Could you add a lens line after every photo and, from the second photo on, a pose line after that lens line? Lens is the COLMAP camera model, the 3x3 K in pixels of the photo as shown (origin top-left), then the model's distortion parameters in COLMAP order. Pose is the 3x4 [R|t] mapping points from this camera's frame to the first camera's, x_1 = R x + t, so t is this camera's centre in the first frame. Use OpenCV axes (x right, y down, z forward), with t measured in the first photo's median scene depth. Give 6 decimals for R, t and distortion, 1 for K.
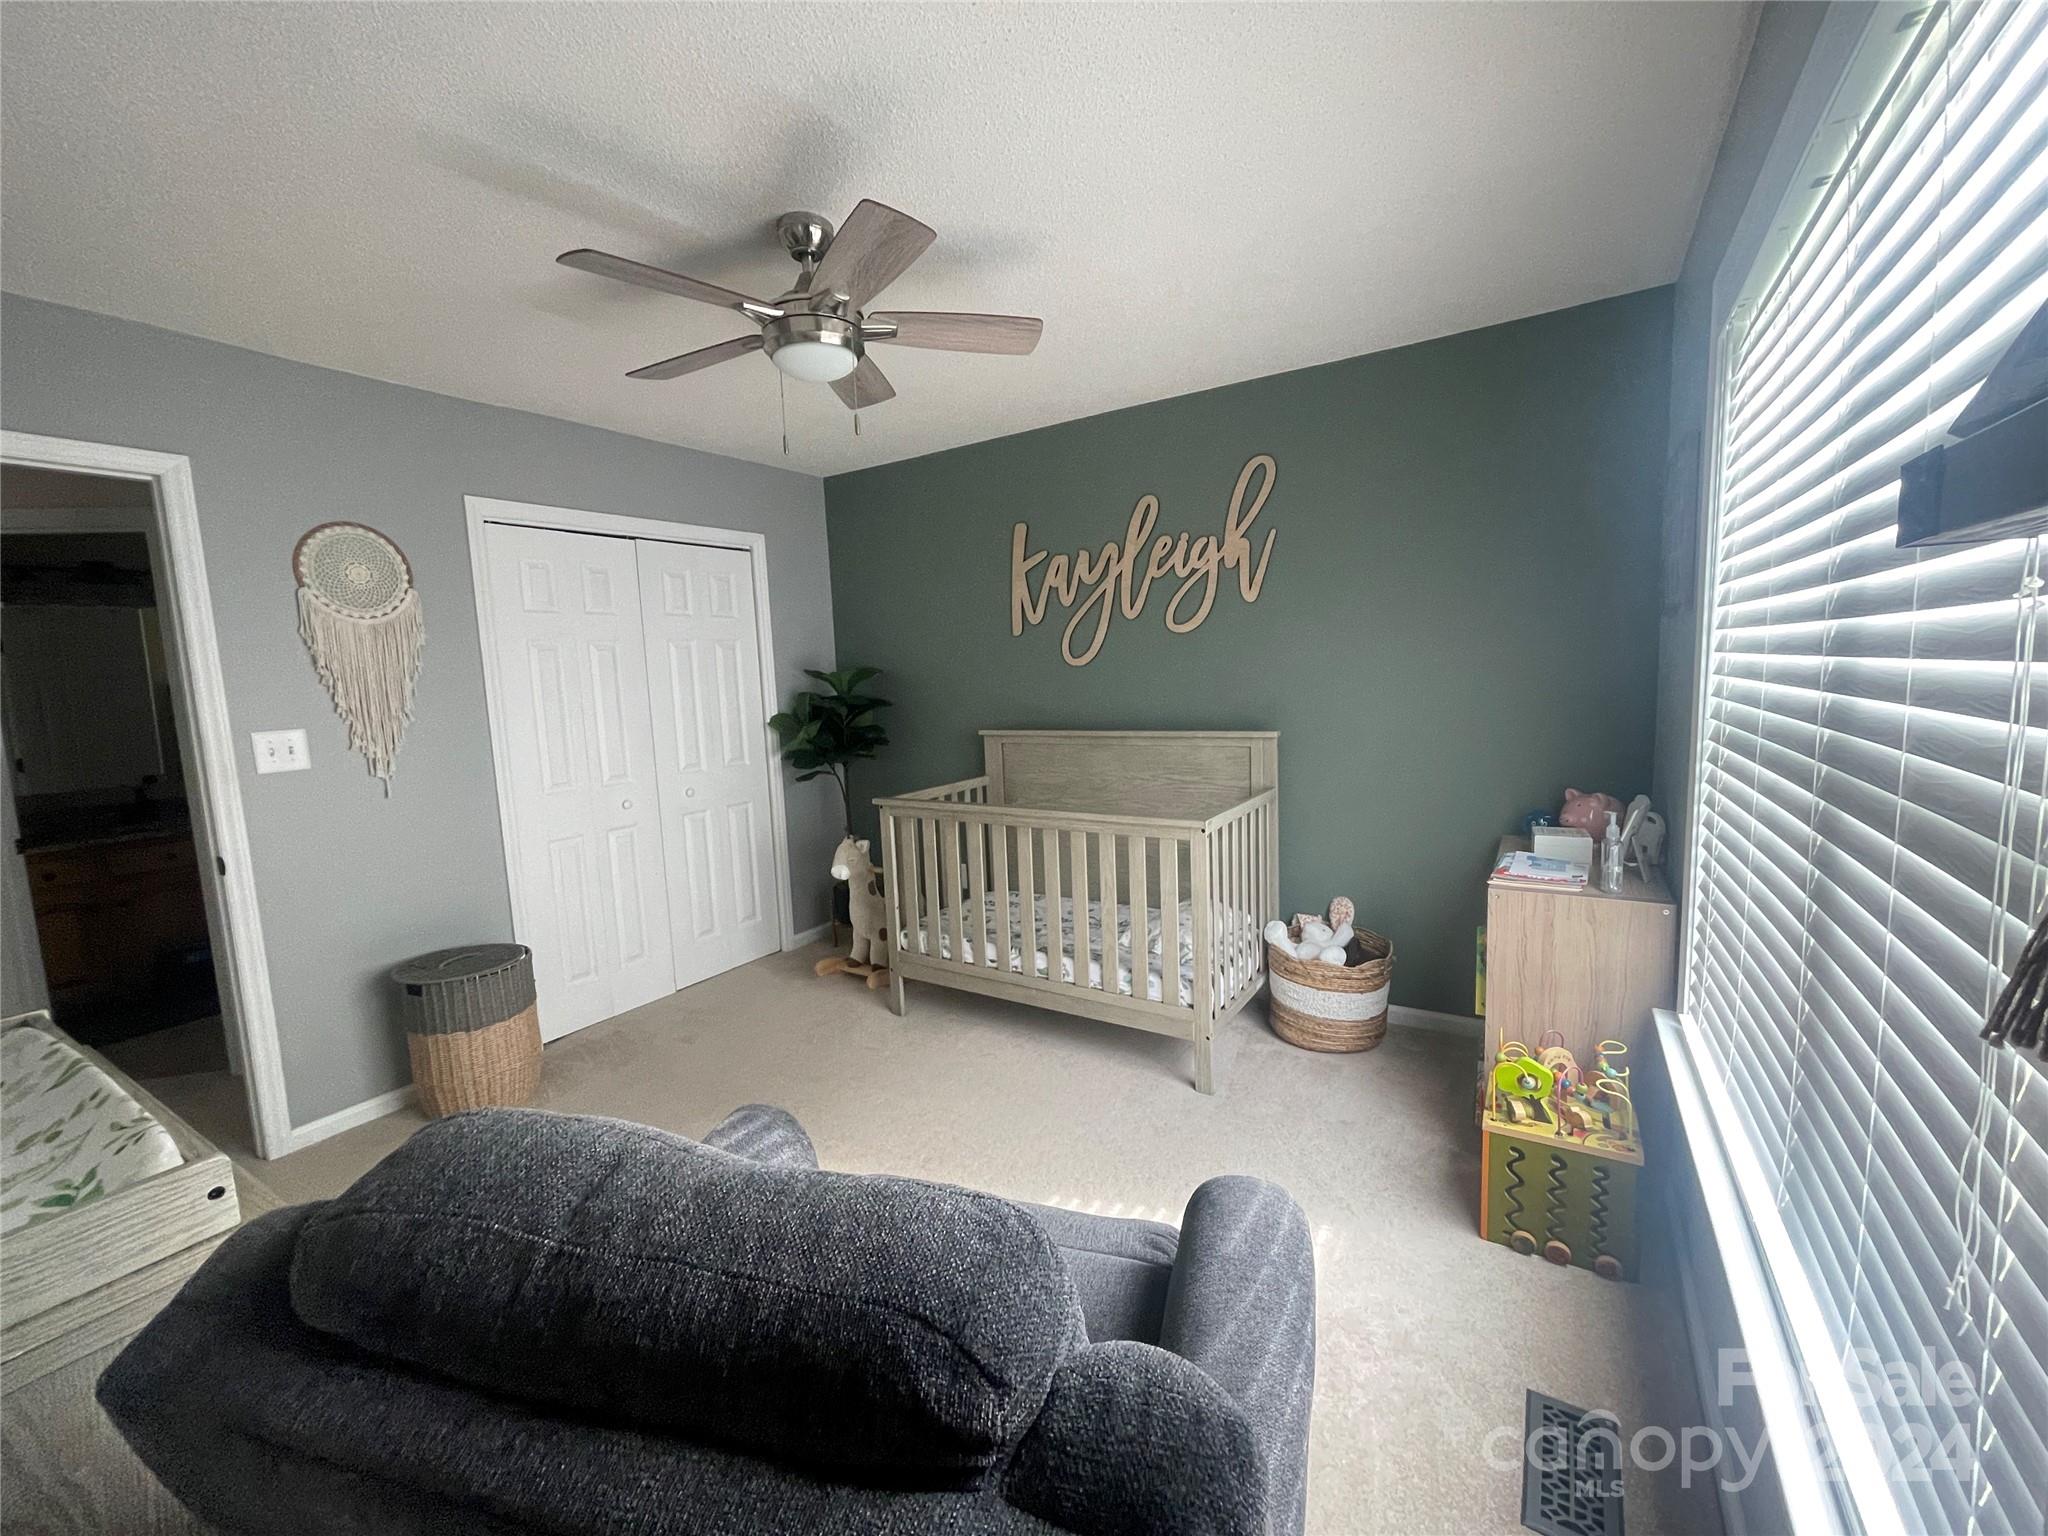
lens RADIAL K [[831.0, 0, 1024.0], [0, 831.0, 768.0], [0, 0, 1]] dist [-0.000456, 0.000027]
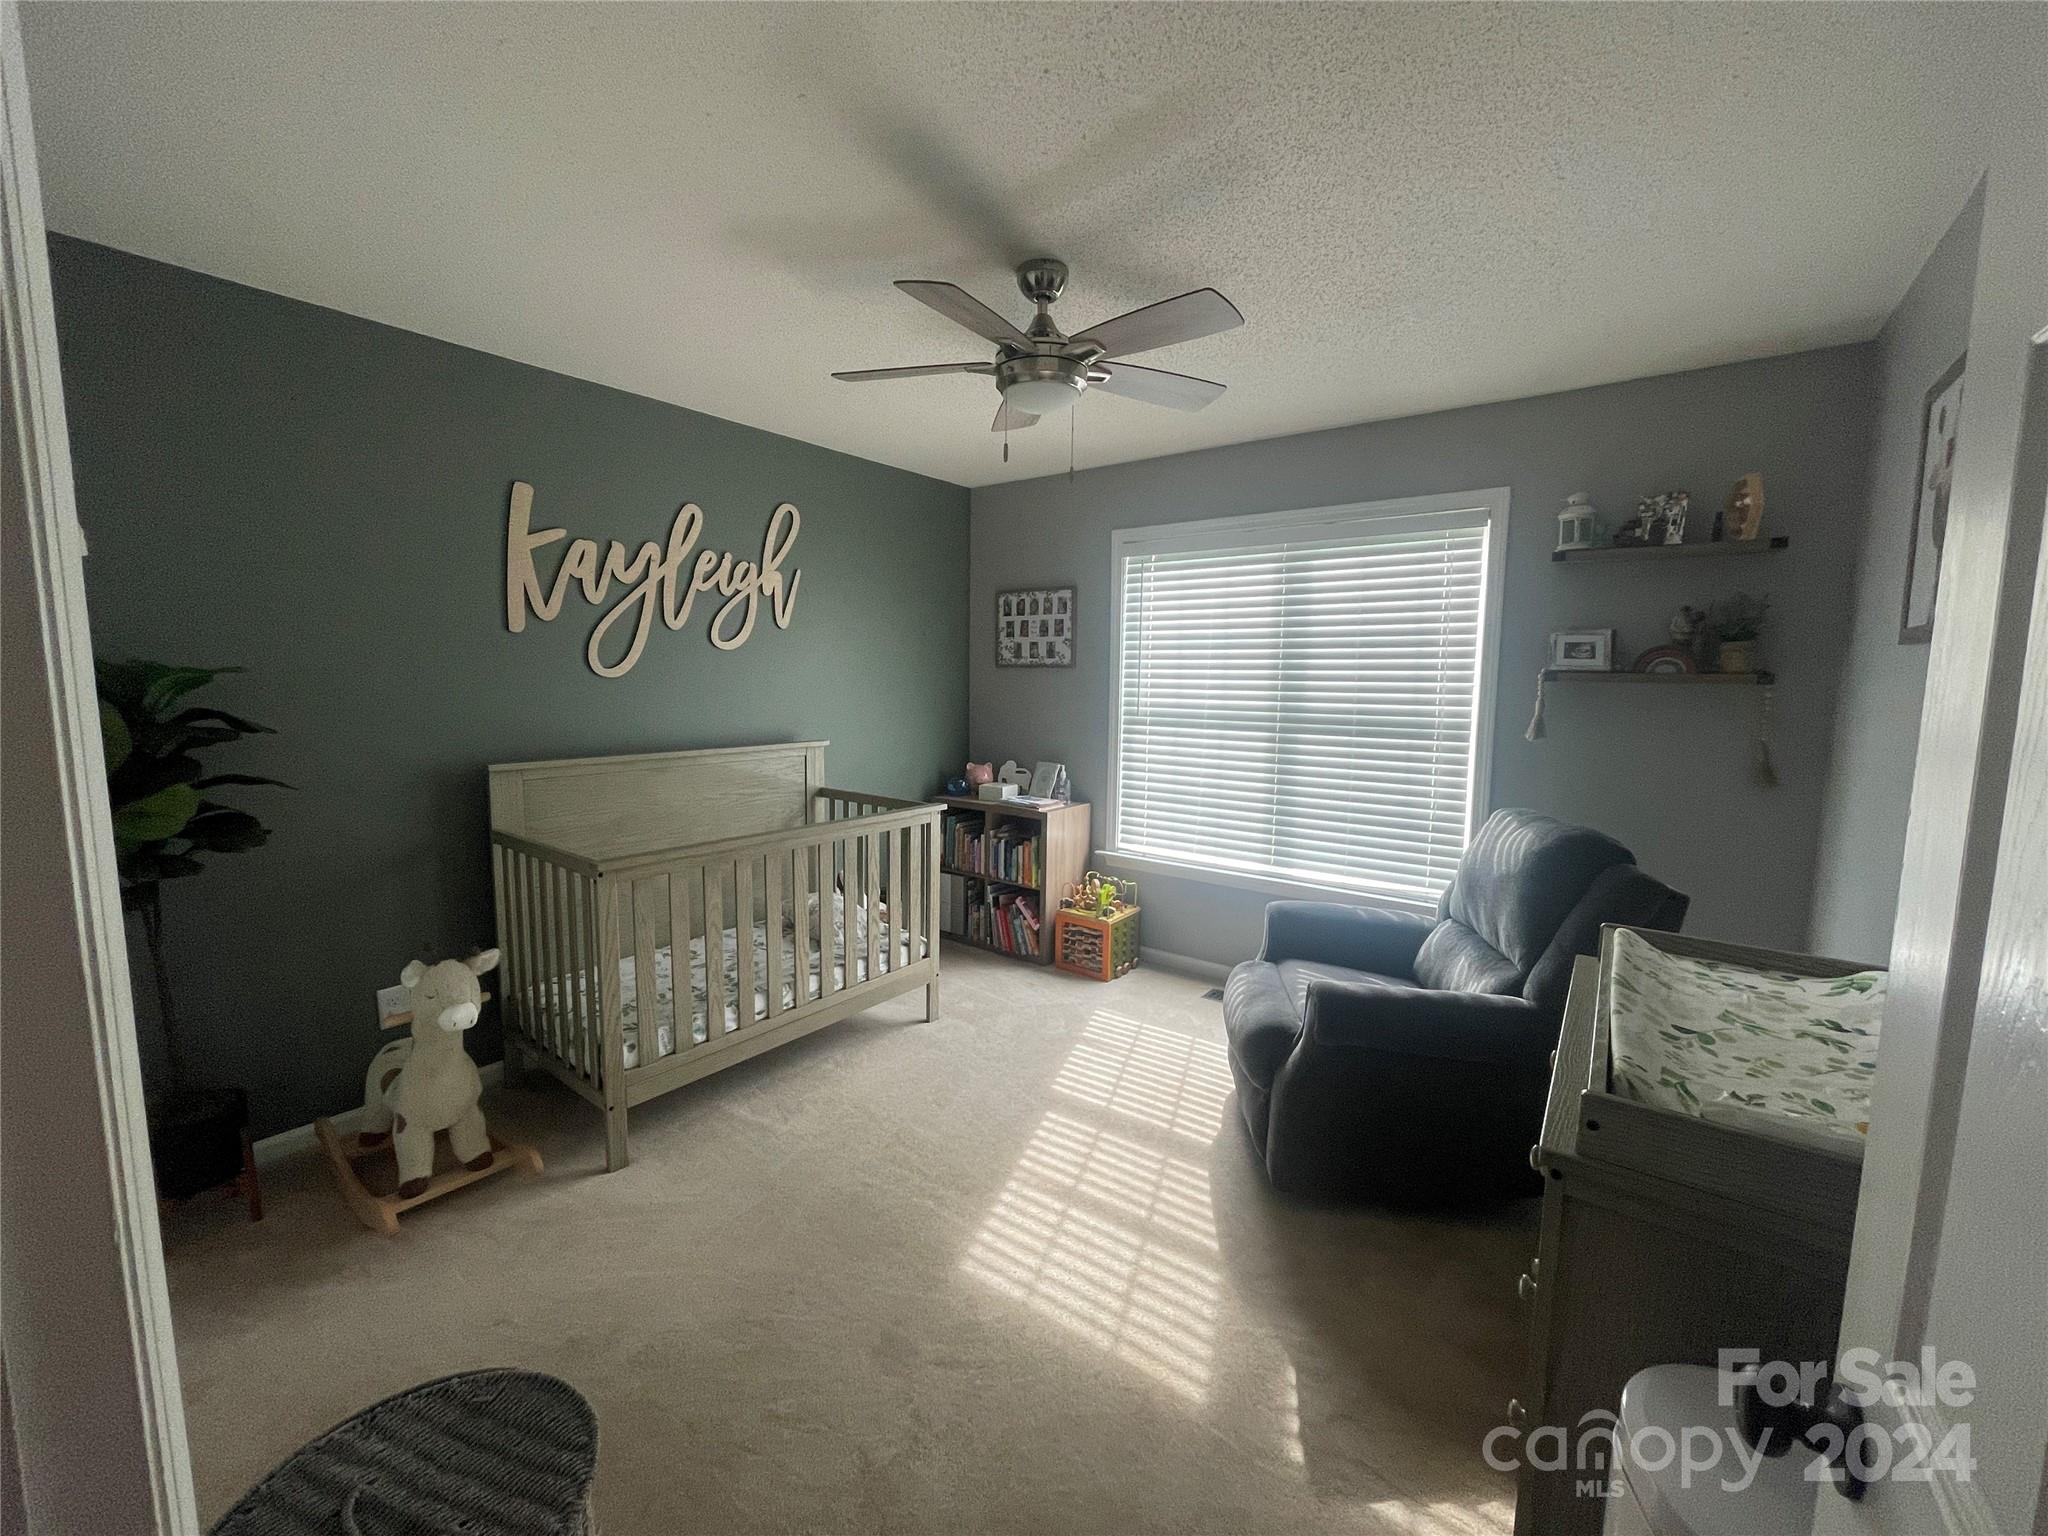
lens RADIAL K [[831.0, 0, 1024.0], [0, 831.0, 768.0], [0, 0, 1]] dist [-0.000456, 0.000027]
pose [[0.067447, -0.068799, 0.995348, -0.805248], [0.104560, 0.992614, 0.061525, -0.044928], [-0.992229, 0.099924, 0.074142, 0.584361]]
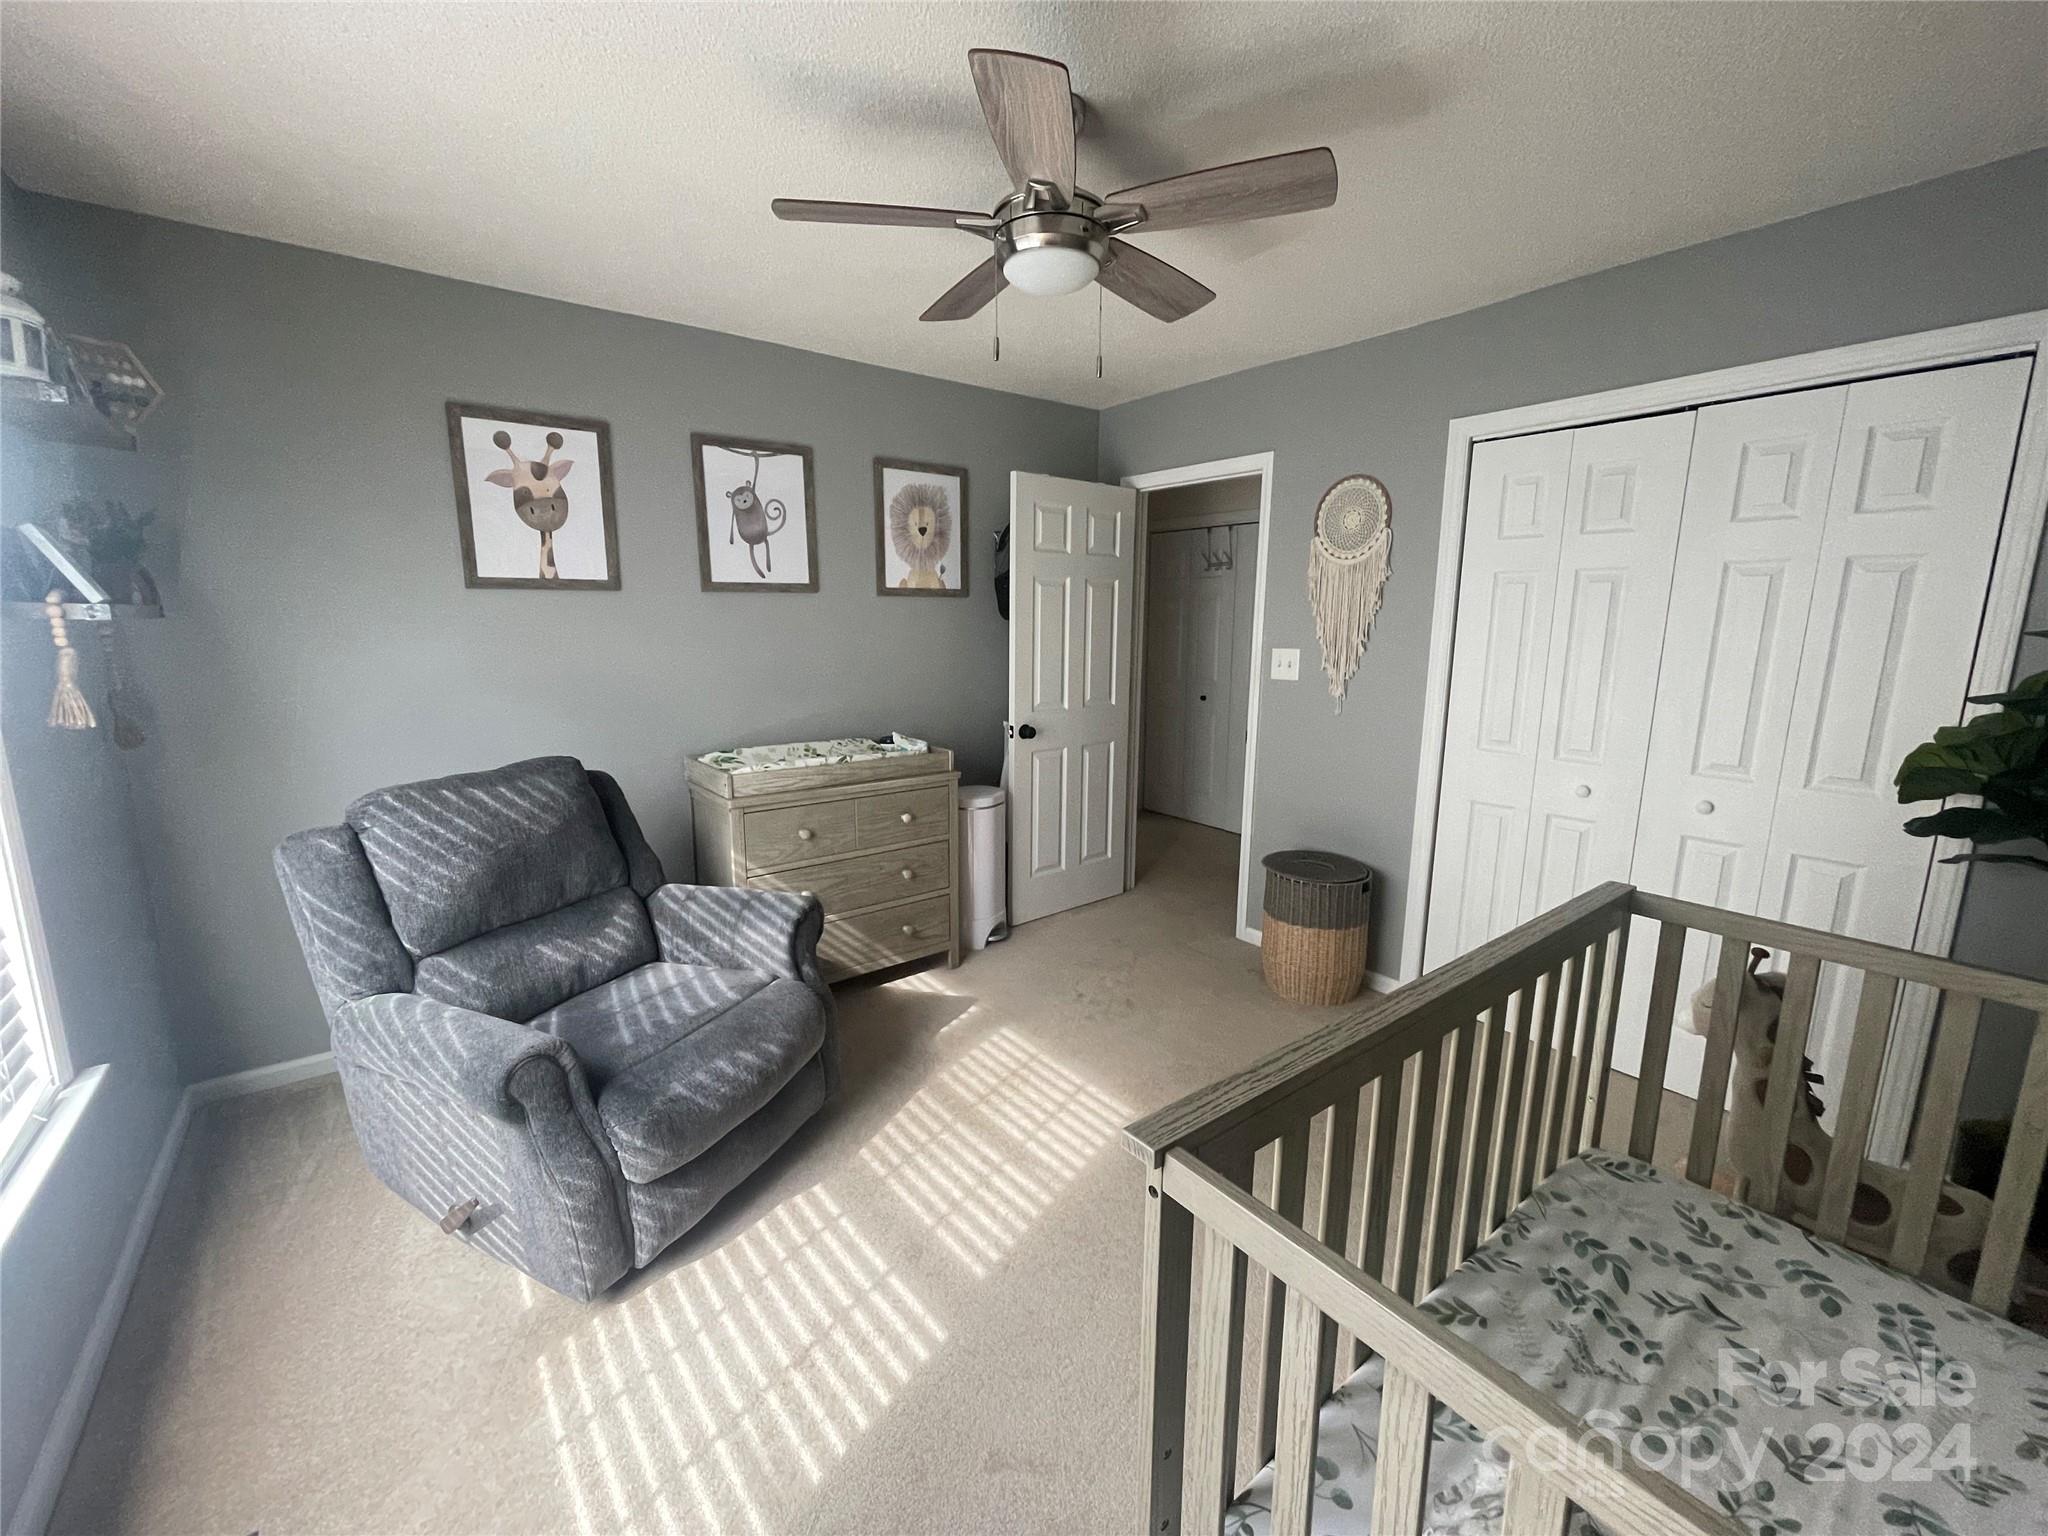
lens RADIAL K [[831.0, 0, 1024.0], [0, 831.0, 768.0], [0, 0, 1]] dist [-0.000456, 0.000027]
pose [[-0.327557, 0.210305, -0.921129, 0.390215], [-0.101610, 0.961418, 0.255637, -0.120925], [0.939352, 0.177332, -0.293550, 0.779298]]
